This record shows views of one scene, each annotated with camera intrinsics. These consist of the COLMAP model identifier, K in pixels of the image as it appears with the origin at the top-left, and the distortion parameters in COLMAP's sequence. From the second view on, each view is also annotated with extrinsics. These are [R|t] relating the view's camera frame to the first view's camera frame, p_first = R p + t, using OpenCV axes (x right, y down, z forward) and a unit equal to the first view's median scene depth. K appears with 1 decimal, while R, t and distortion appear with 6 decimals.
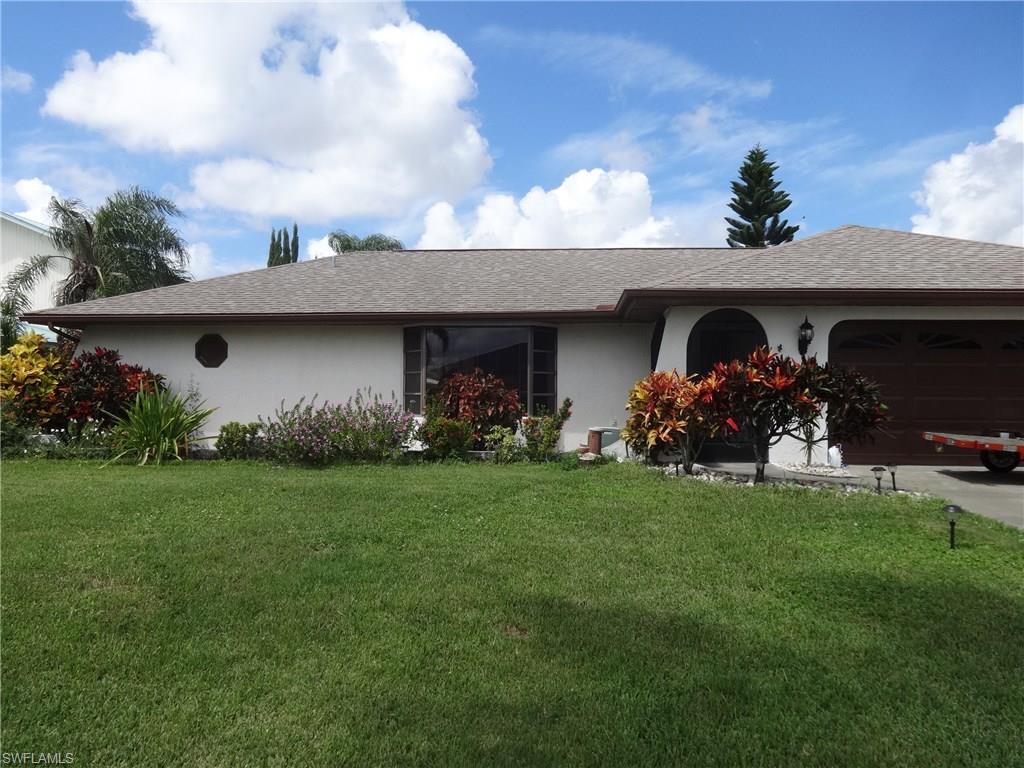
lens RADIAL K [[774.3, 0, 517.6], [0, 774.3, 388.4], [0, 0, 1]] dist [-0.007148, 0.003206]
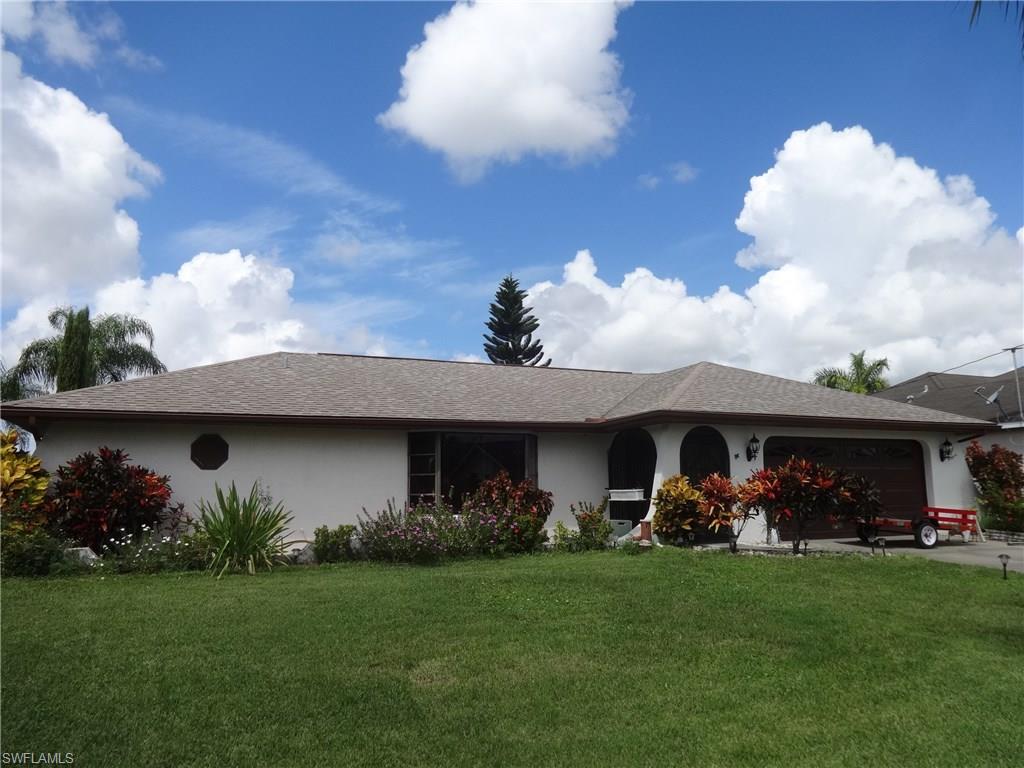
lens RADIAL K [[774.3, 0, 517.6], [0, 774.3, 388.4], [0, 0, 1]] dist [-0.007148, 0.003206]
pose [[0.881905, 0.047970, 0.468981, -0.221317], [0.010788, 0.992495, -0.121805, -0.002919], [-0.471304, 0.112479, 0.874769, -0.005852]]
